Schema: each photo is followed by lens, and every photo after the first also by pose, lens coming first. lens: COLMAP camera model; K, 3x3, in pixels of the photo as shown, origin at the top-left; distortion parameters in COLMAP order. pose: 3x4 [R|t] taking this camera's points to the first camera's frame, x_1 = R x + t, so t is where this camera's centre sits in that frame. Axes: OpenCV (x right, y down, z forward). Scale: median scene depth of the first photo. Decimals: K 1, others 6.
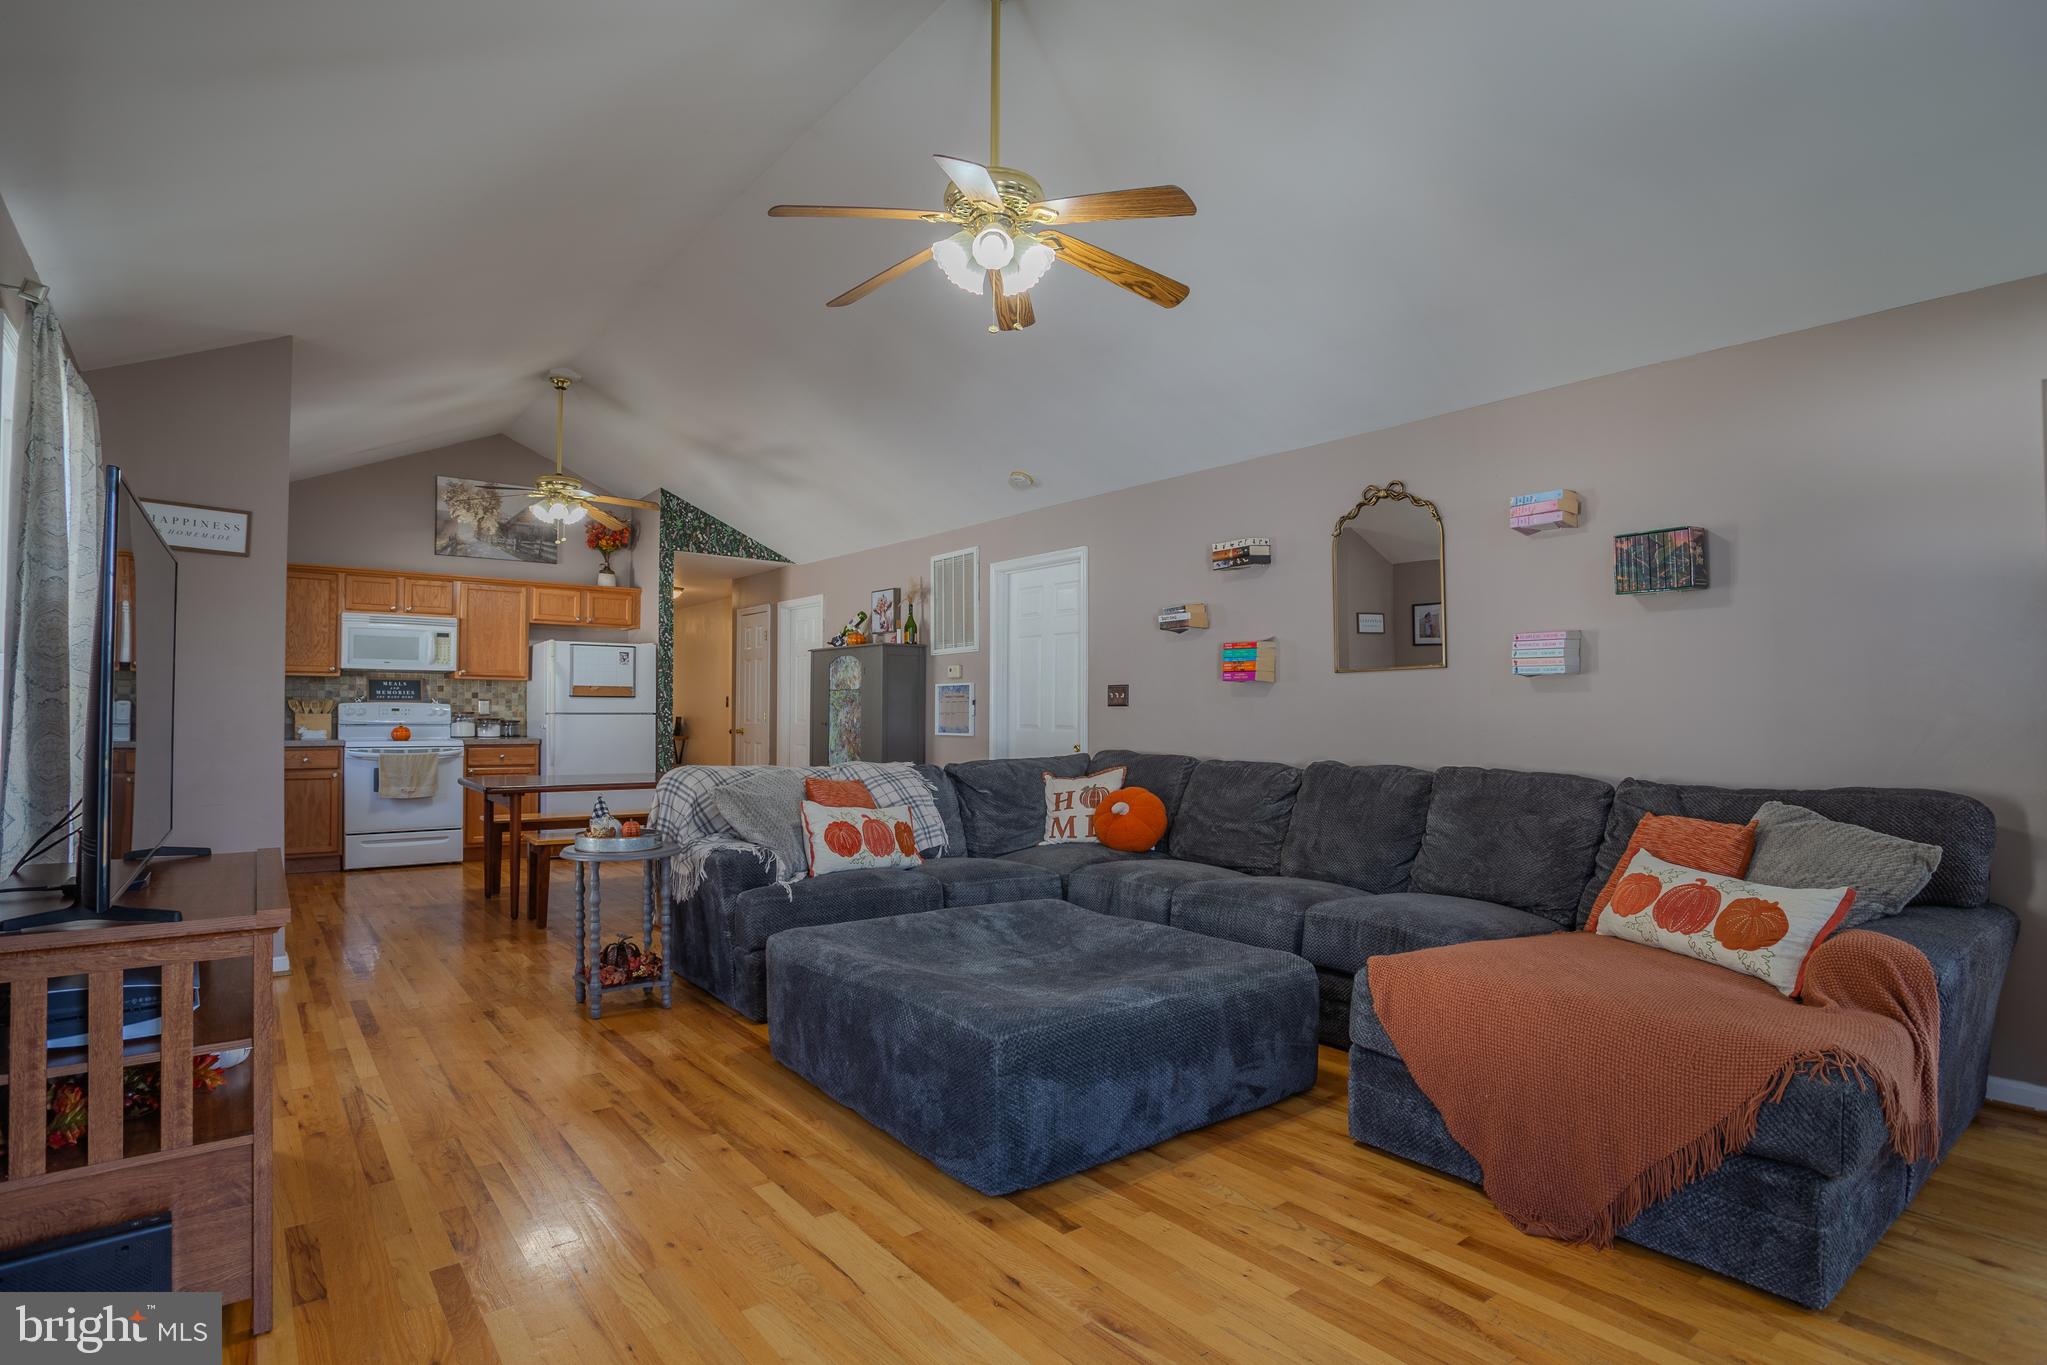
lens RADIAL K [[1021.9, 0, 1022.4], [0, 1021.9, 685.3], [0, 0, 1]] dist [-0.084091, 0.041878]
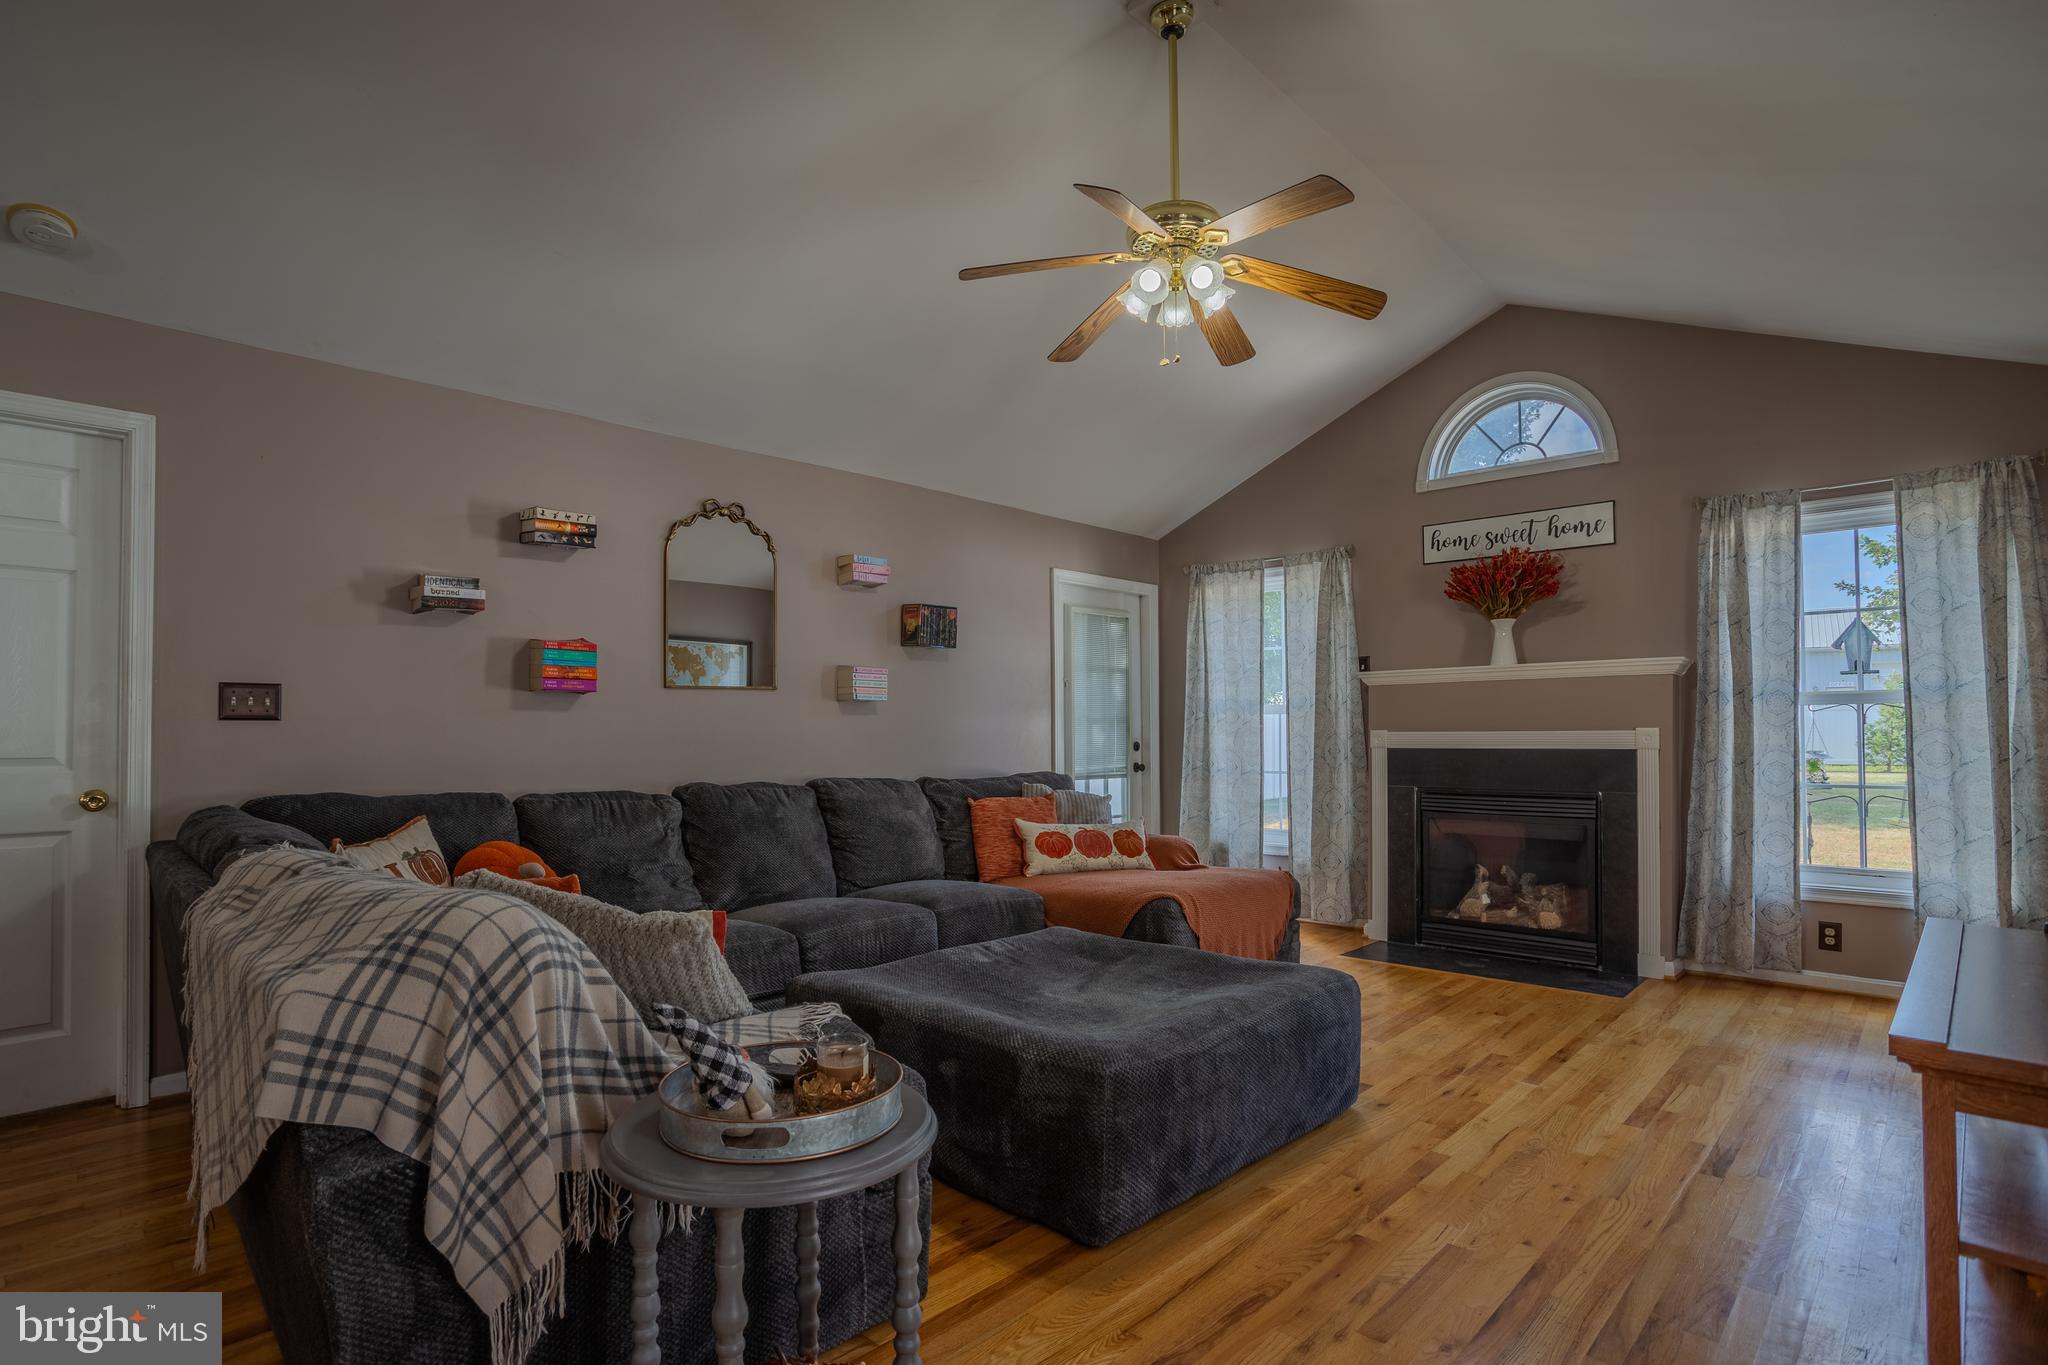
lens RADIAL K [[1019.5, 0, 1022.9], [0, 1019.5, 714.5], [0, 0, 1]] dist [-0.083208, 0.039795]
pose [[-0.113426, 0.014091, 0.993447, -0.555600], [-0.023209, 0.999589, -0.016828, 0.018306], [-0.993275, -0.024965, -0.113052, 0.675680]]
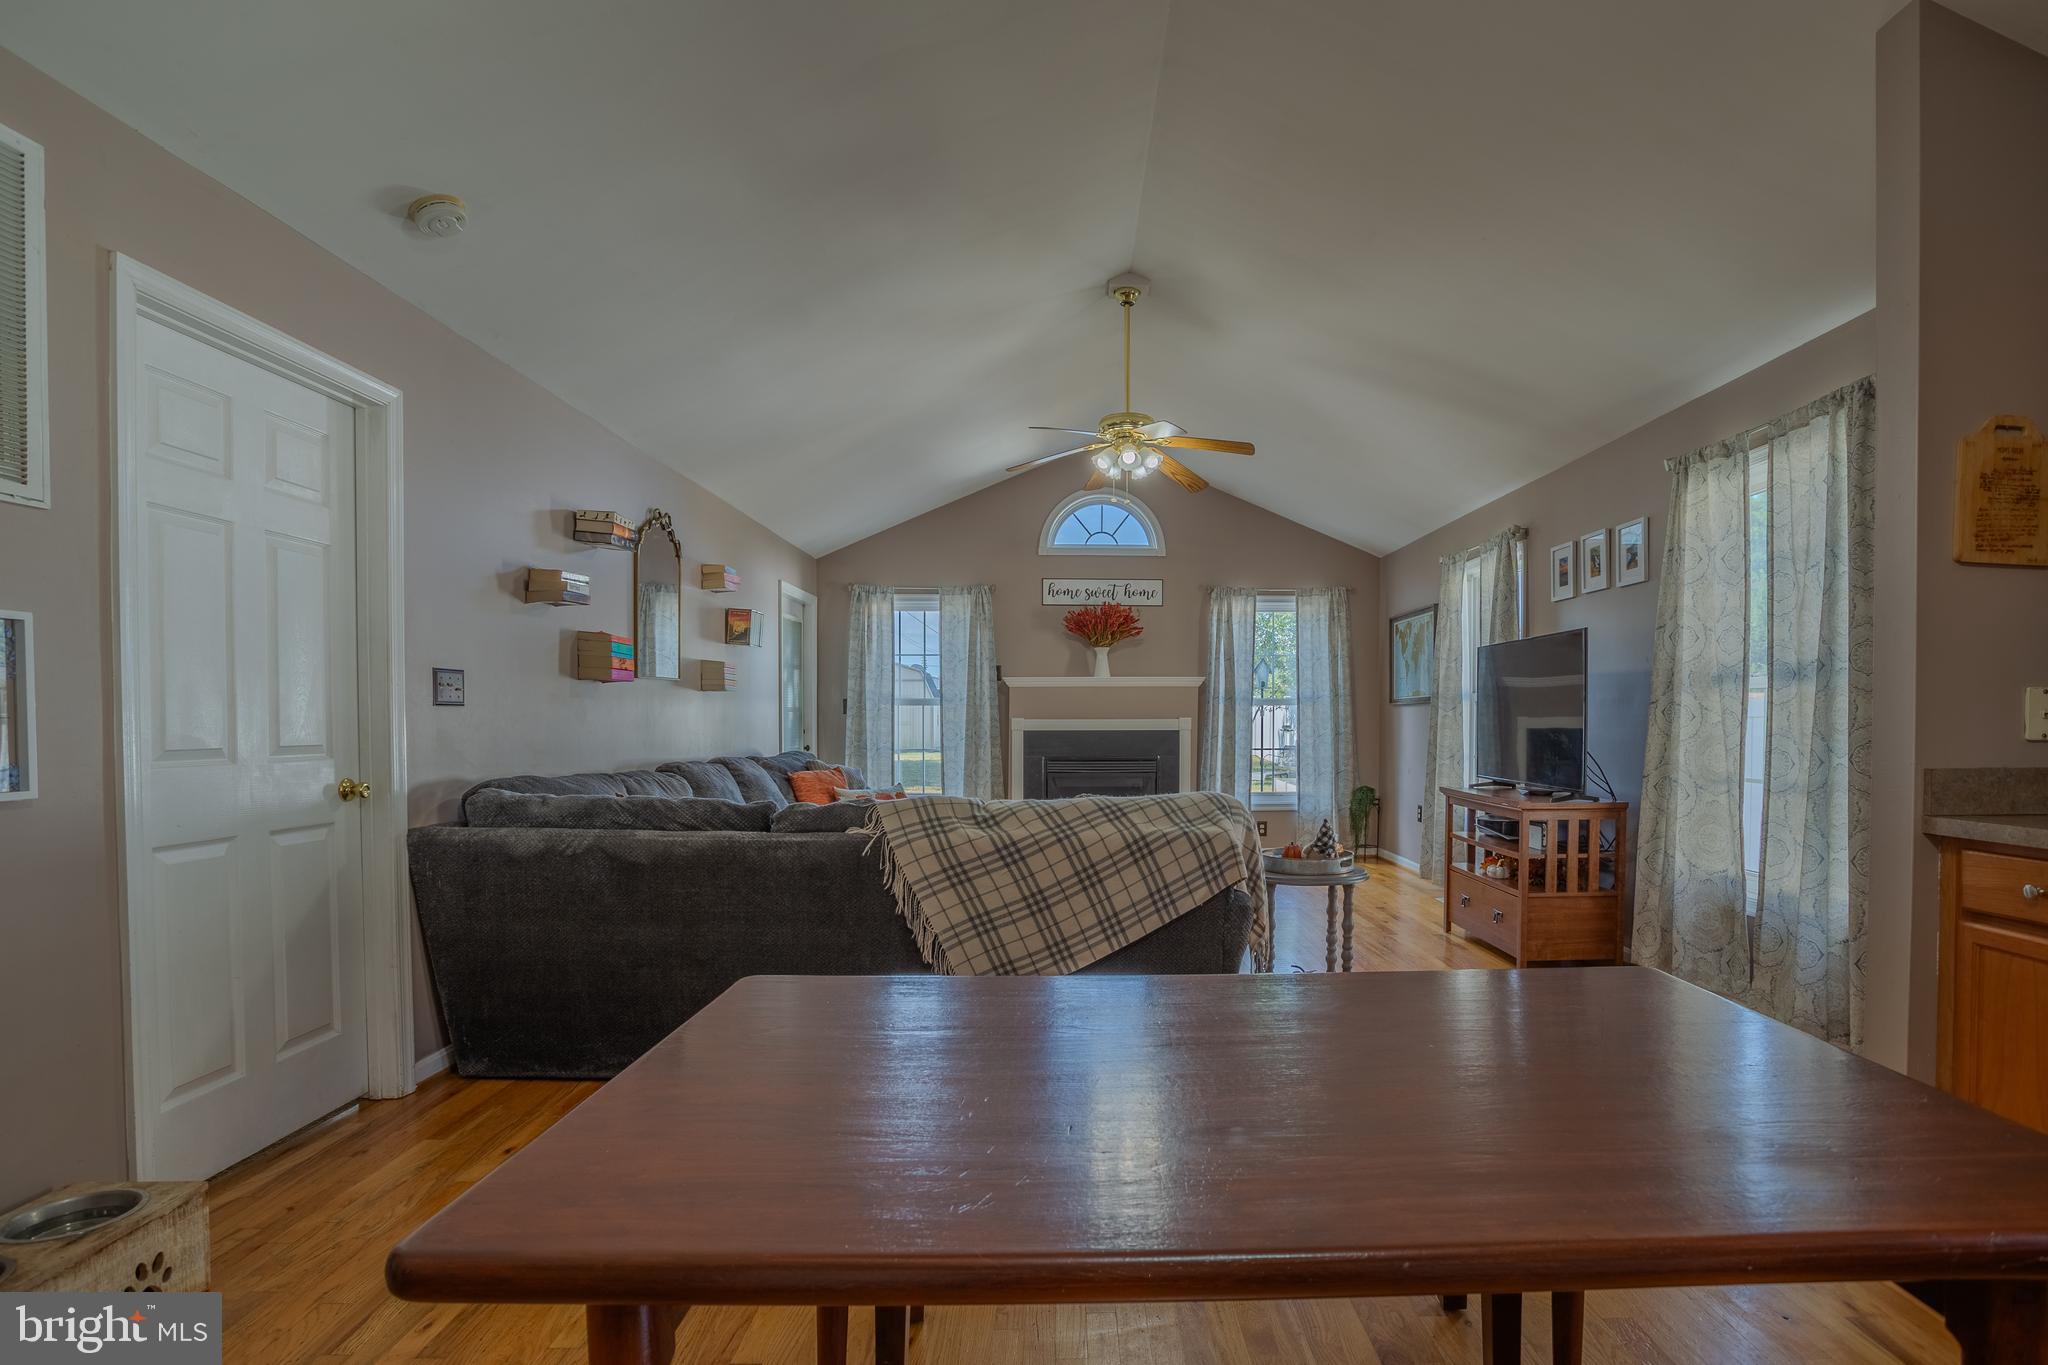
lens RADIAL K [[1023.1, 0, 1071.6], [0, 1023.1, 750.8], [0, 0, 1]] dist [-0.094660, 0.030275]
pose [[-0.782879, -0.023778, 0.621720, -0.576733], [-0.019353, 0.999717, 0.013865, 0.034977], [-0.621873, -0.001177, -0.783117, 1.325986]]
